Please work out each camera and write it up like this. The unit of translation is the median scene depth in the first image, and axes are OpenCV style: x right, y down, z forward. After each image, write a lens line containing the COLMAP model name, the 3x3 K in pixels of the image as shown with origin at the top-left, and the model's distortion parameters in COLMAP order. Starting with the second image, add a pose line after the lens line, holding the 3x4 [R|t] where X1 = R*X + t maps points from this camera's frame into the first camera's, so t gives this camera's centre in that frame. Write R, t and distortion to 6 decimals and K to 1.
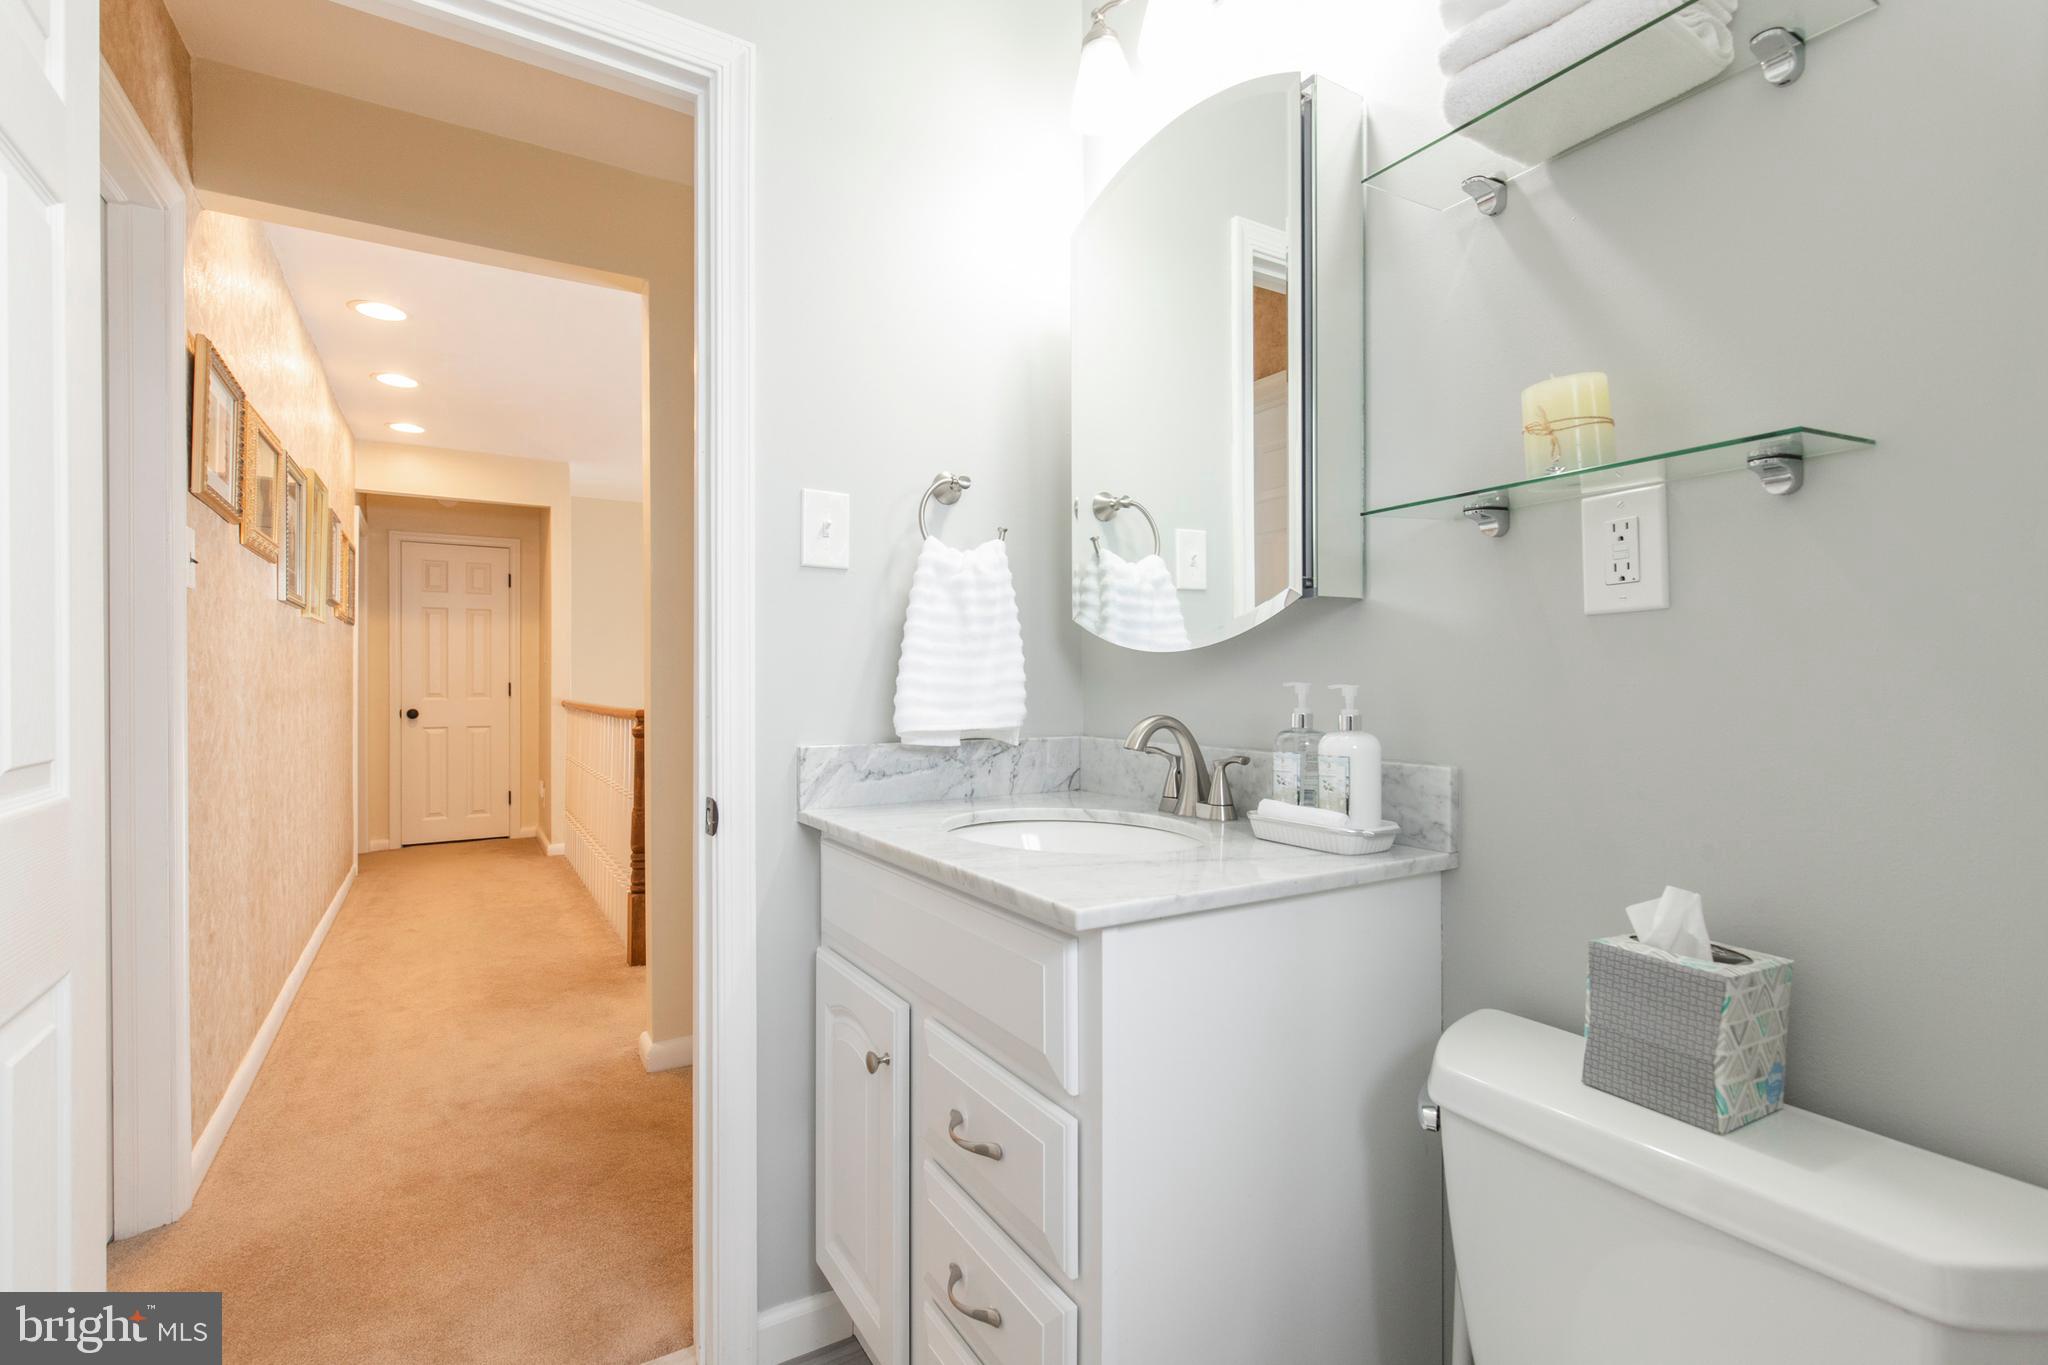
lens RADIAL K [[929.3, 0, 1025.0], [0, 929.3, 674.3], [0, 0, 1]] dist [0.009150, -0.003294]
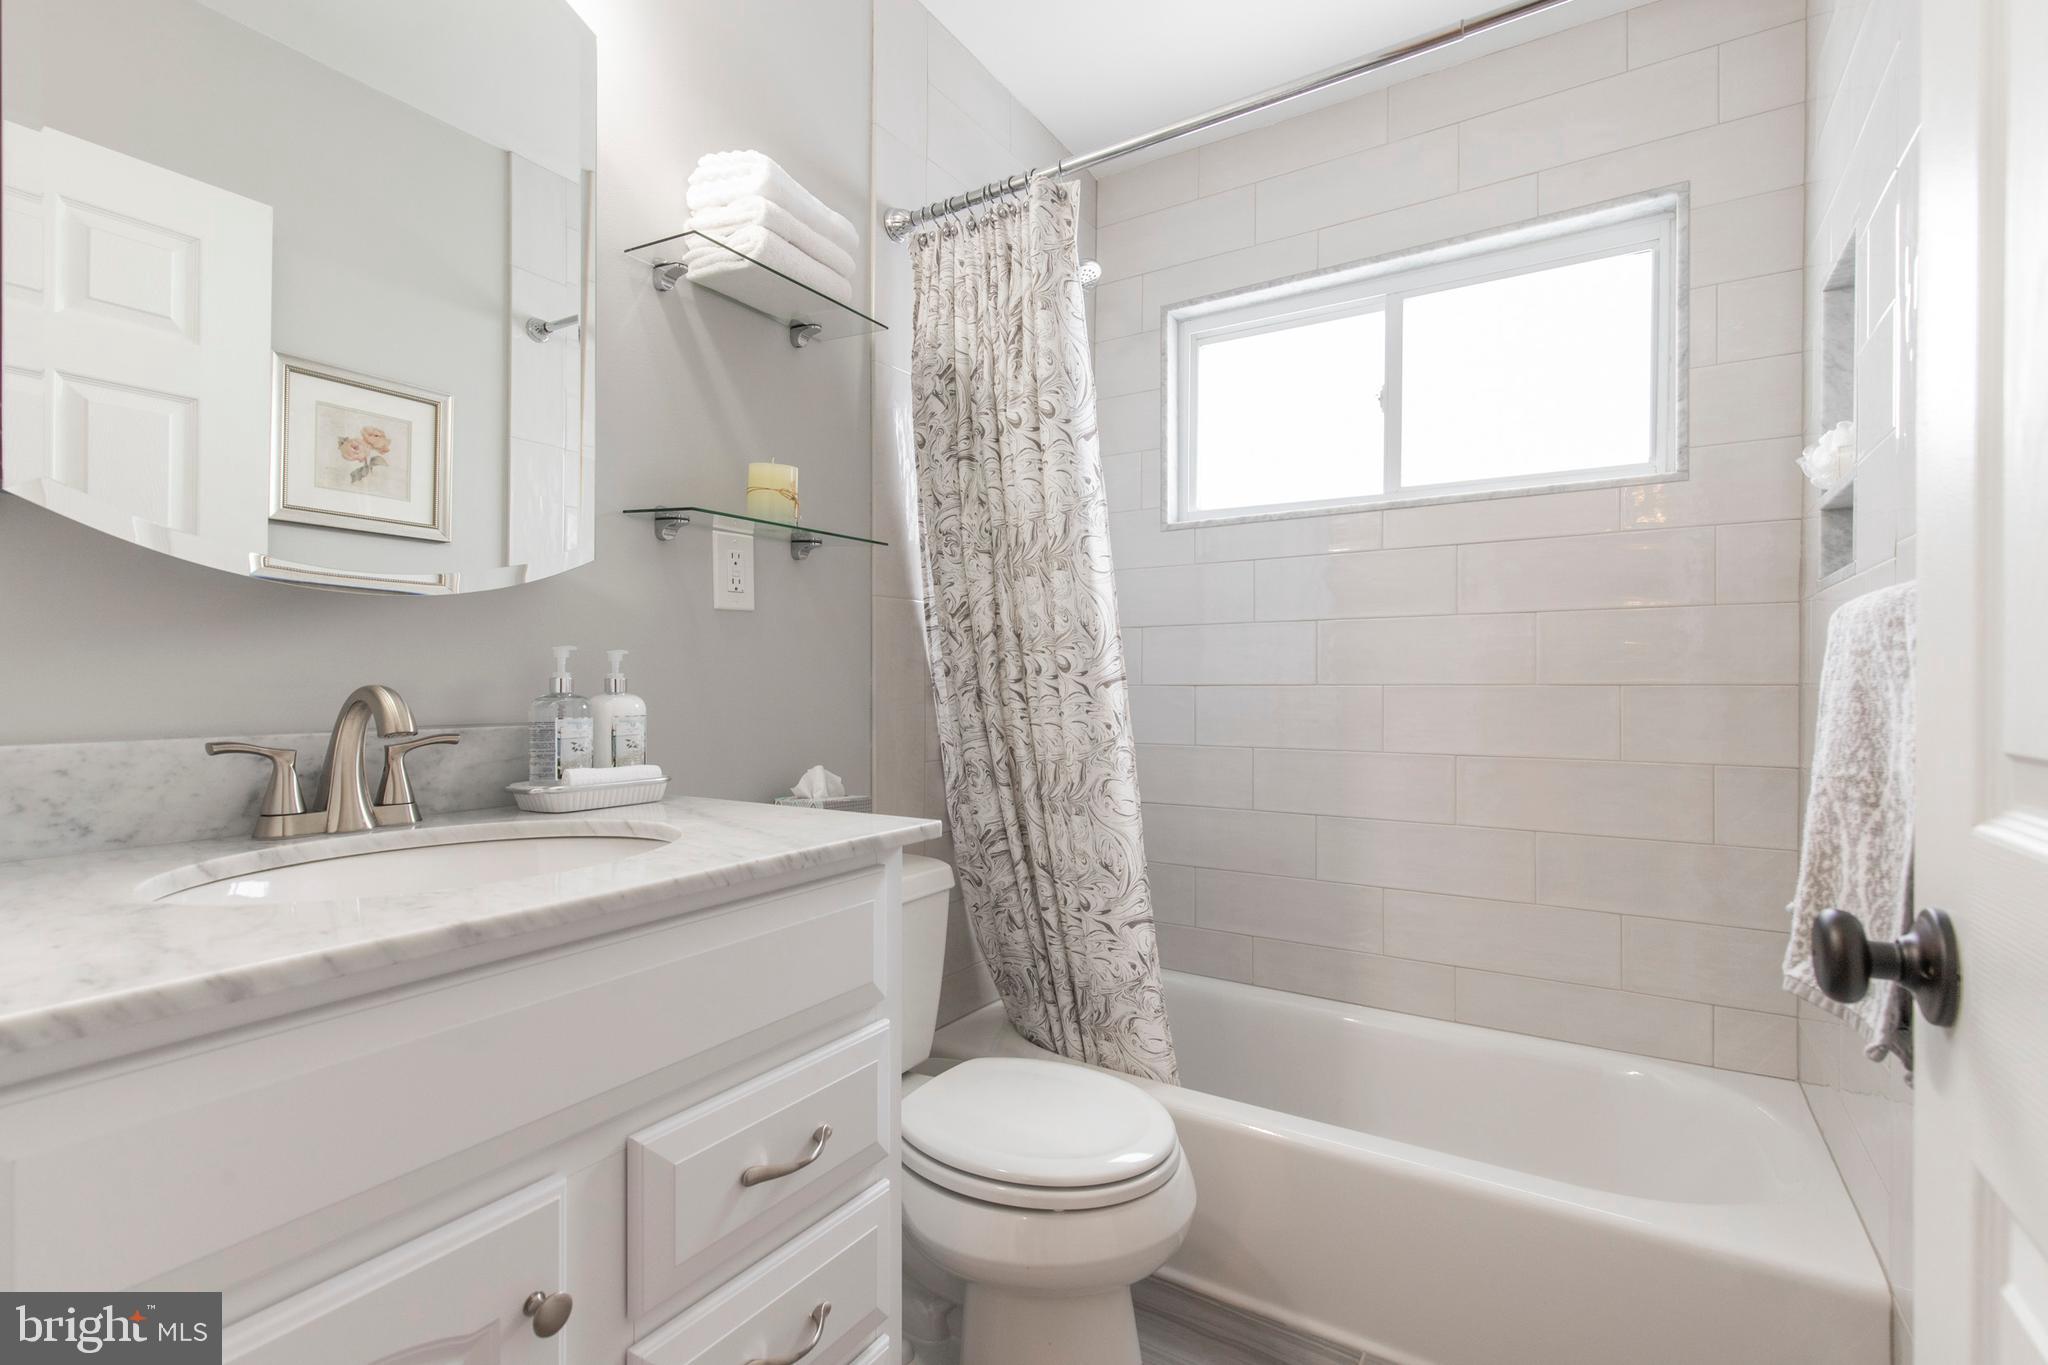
lens RADIAL K [[929.3, 0, 1025.3], [0, 929.3, 686.4], [0, 0, 1]] dist [0.009150, -0.003294]
pose [[-0.434492, 0.001287, 0.900675, -0.844132], [-0.005995, 0.999973, -0.004321, 0.055732], [-0.900656, -0.007277, -0.434472, 1.067271]]
